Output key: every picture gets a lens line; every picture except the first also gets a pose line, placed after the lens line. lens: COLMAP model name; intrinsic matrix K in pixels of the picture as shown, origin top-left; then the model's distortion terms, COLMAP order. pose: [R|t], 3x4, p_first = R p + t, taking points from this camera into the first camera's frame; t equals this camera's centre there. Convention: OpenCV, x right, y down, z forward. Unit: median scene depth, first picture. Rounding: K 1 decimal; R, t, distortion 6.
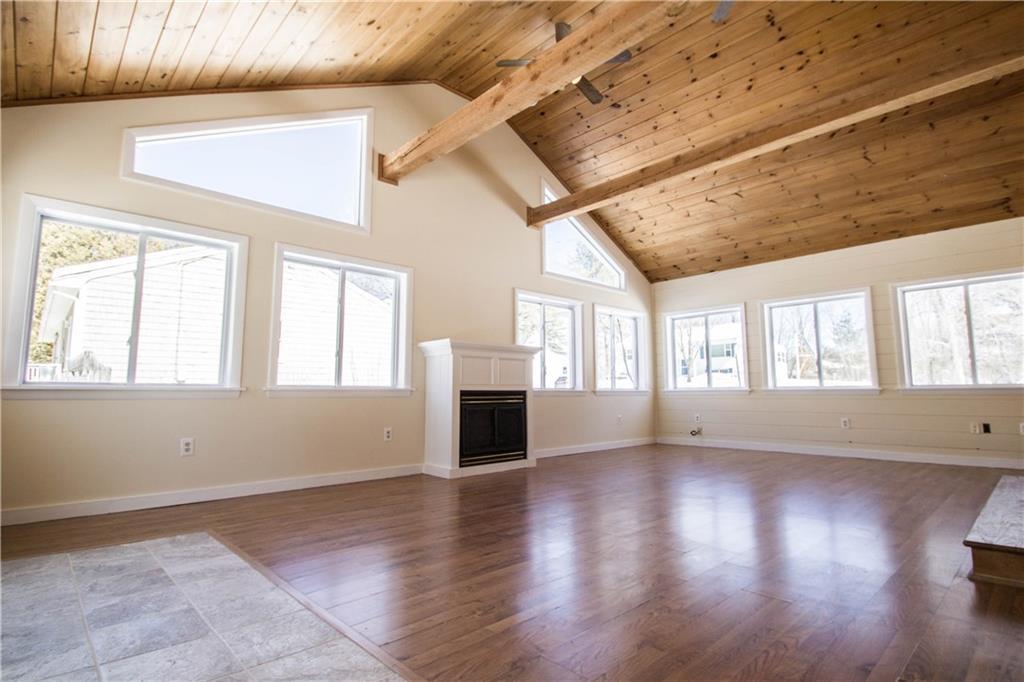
lens RADIAL K [[489.4, 0, 515.0], [0, 489.4, 340.0], [0, 0, 1]] dist [-0.000058, -0.000066]
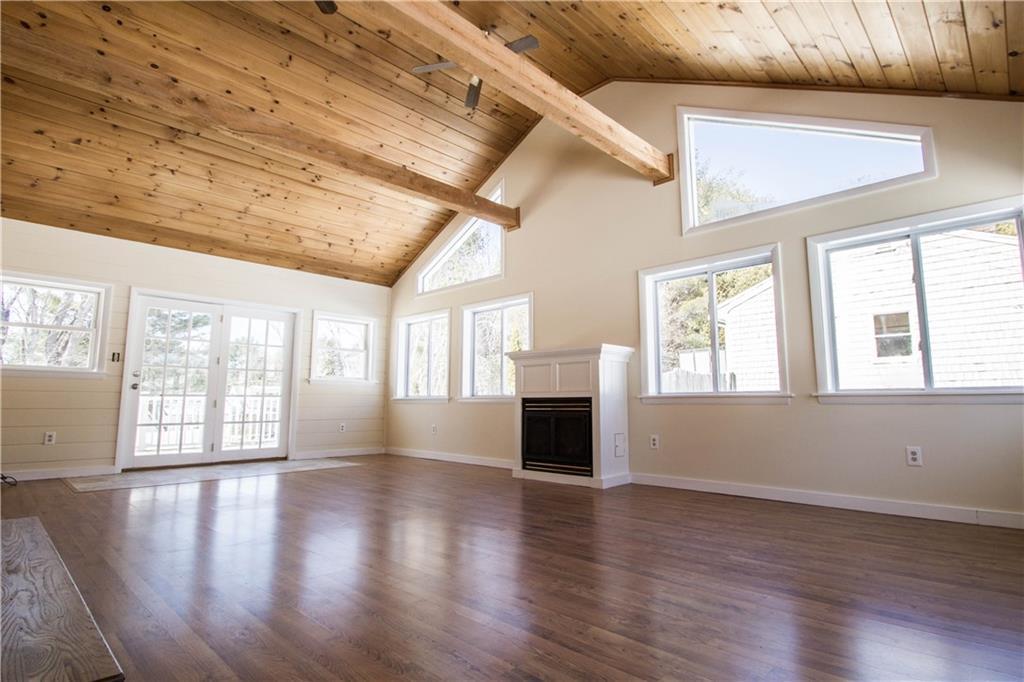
lens RADIAL K [[489.4, 0, 515.0], [0, 489.4, 340.0], [0, 0, 1]] dist [-0.000058, -0.000066]
pose [[0.096014, -0.121349, -0.987955, 0.895825], [0.111905, 0.987564, -0.110425, 0.086917], [0.989070, -0.099954, 0.108399, 0.810666]]
